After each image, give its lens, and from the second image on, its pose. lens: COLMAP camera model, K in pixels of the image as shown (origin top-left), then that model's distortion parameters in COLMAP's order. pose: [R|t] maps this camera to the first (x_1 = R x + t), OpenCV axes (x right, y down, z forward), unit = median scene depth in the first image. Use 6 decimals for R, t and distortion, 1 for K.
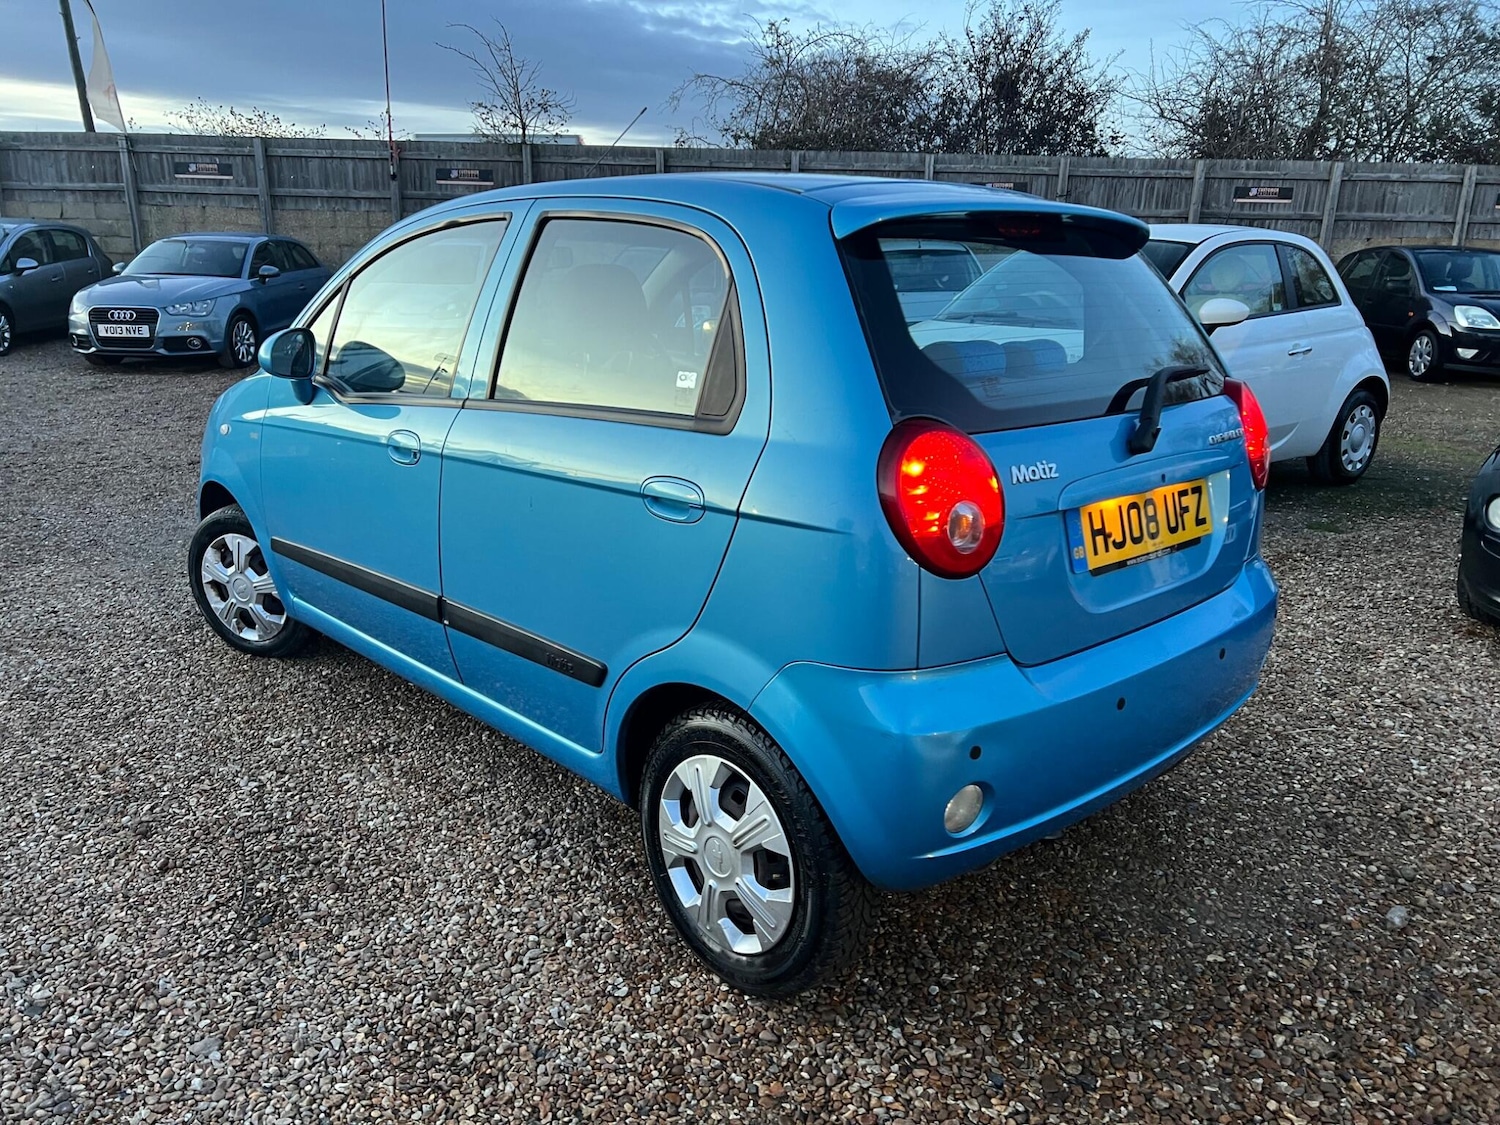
lens RADIAL K [[1104.6, 0, 736.5], [0, 1104.6, 548.2], [0, 0, 1]] dist [0.055447, -0.054019]
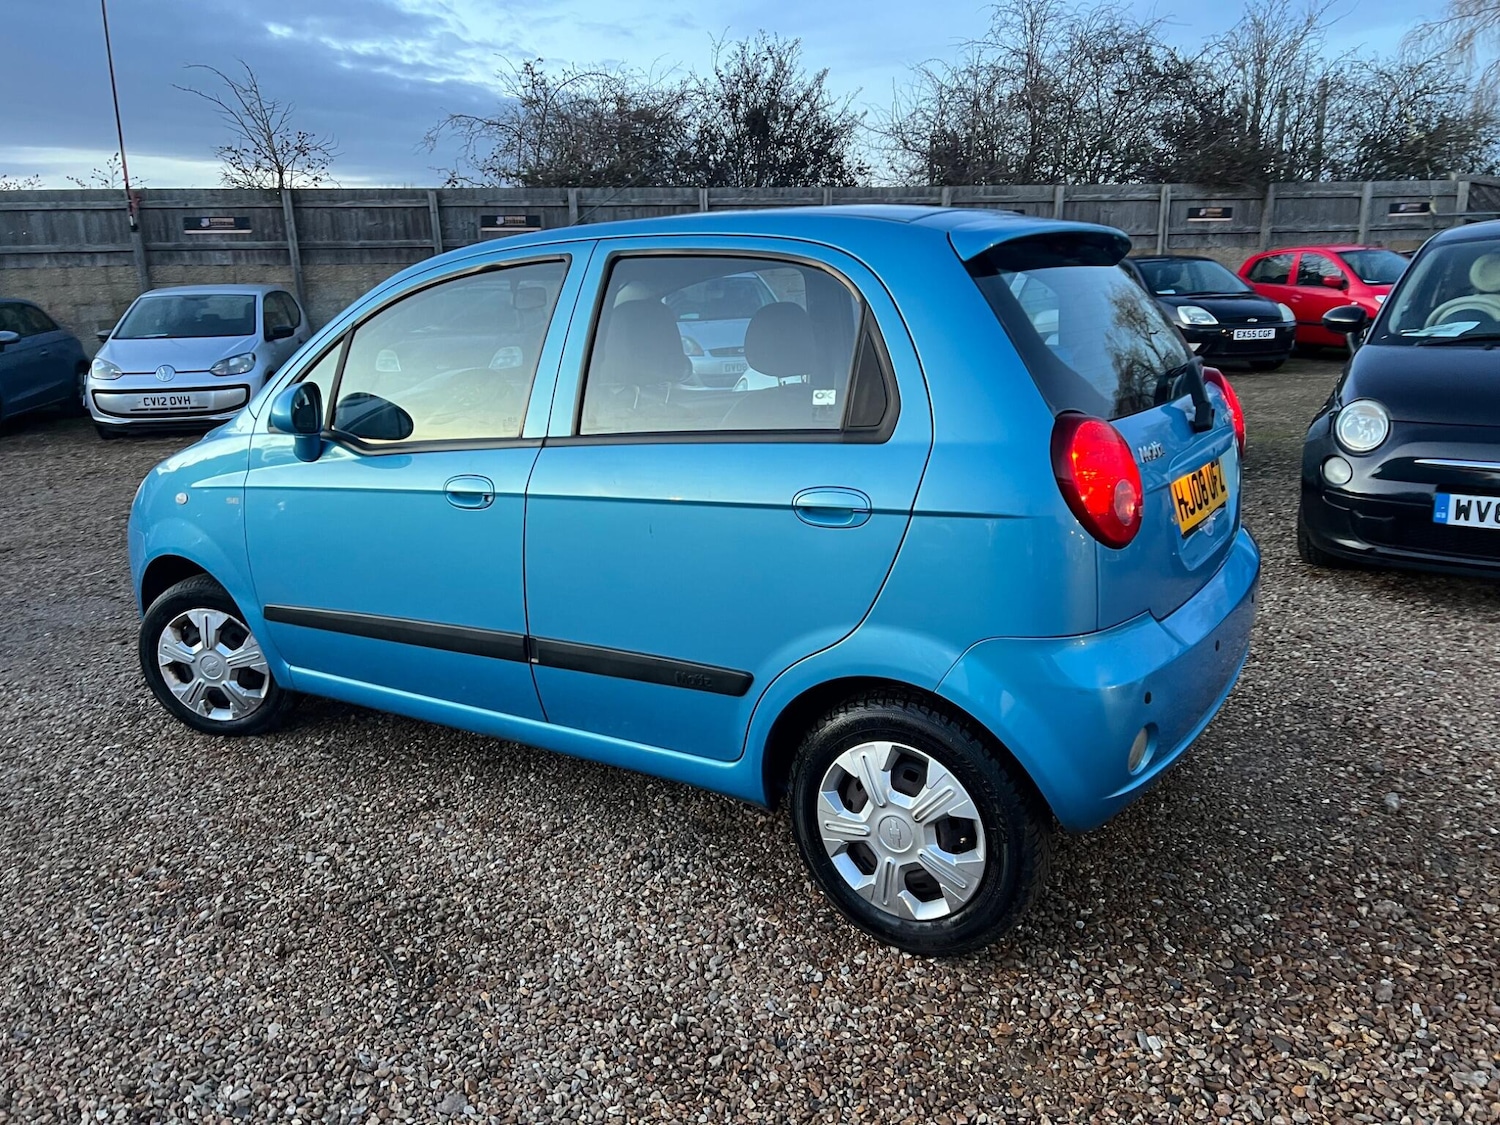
lens RADIAL K [[1104.6, 0, 751.2], [0, 1104.6, 550.7], [0, 0, 1]] dist [0.055447, -0.054019]
pose [[0.969016, -0.102906, 0.224540, -0.285516], [0.108845, 0.993957, -0.014198, 0.003368], [-0.221722, 0.038198, 0.974361, -0.023770]]
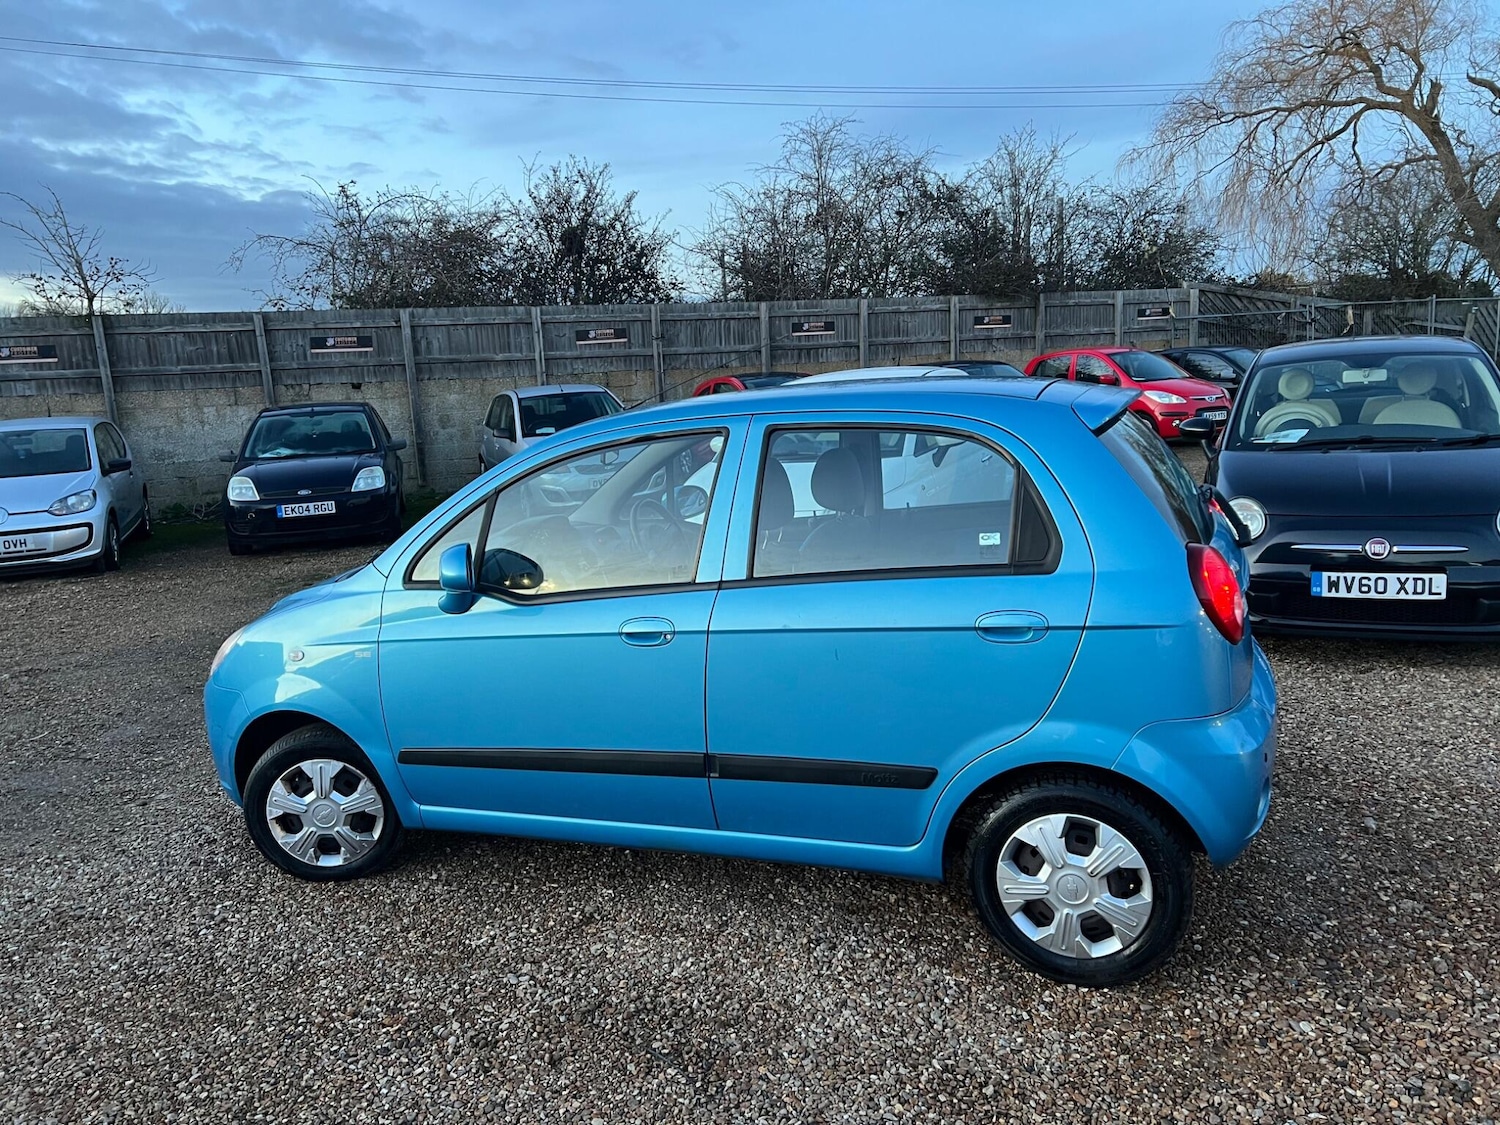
lens RADIAL K [[1104.6, 0, 746.0], [0, 1104.6, 568.8], [0, 0, 1]] dist [0.055447, -0.054019]
pose [[0.900732, -0.144958, 0.409474, -0.667259], [0.183054, 0.981552, -0.055191, -0.073903], [-0.393919, 0.124669, 0.910651, -0.081424]]
